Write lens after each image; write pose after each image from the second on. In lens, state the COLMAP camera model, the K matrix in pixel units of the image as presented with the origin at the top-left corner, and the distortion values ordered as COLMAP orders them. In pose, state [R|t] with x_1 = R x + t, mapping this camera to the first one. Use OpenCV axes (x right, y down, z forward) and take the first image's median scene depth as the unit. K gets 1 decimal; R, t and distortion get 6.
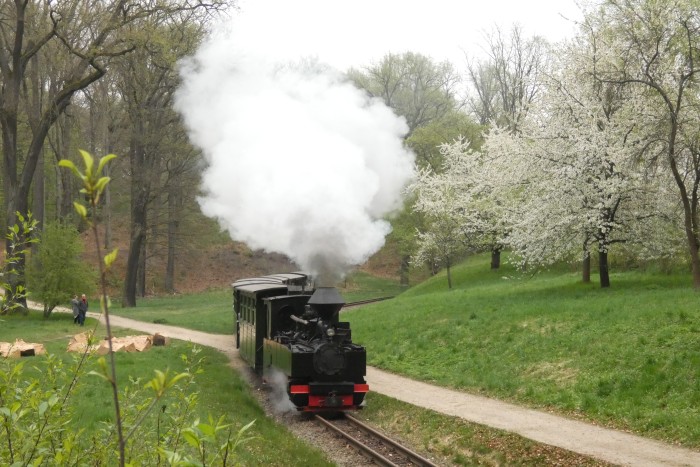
lens RADIAL K [[1181.3, 0, 350.0], [0, 1181.3, 233.5], [0, 0, 1]] dist [0.005109, -0.002488]
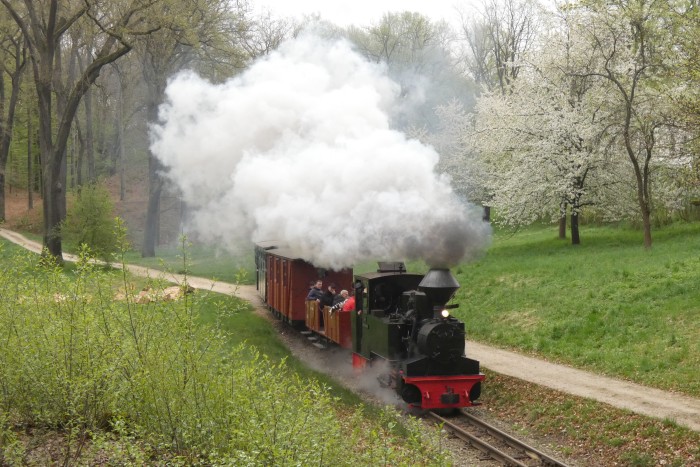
lens RADIAL K [[1181.3, 0, 350.0], [0, 1181.3, 233.5], [0, 0, 1]] dist [0.005109, -0.002488]
pose [[0.999998, -0.001770, 0.001045, -0.005938], [0.001716, 0.998790, 0.049145, -0.022833], [-0.001131, -0.049143, 0.998791, -0.156411]]
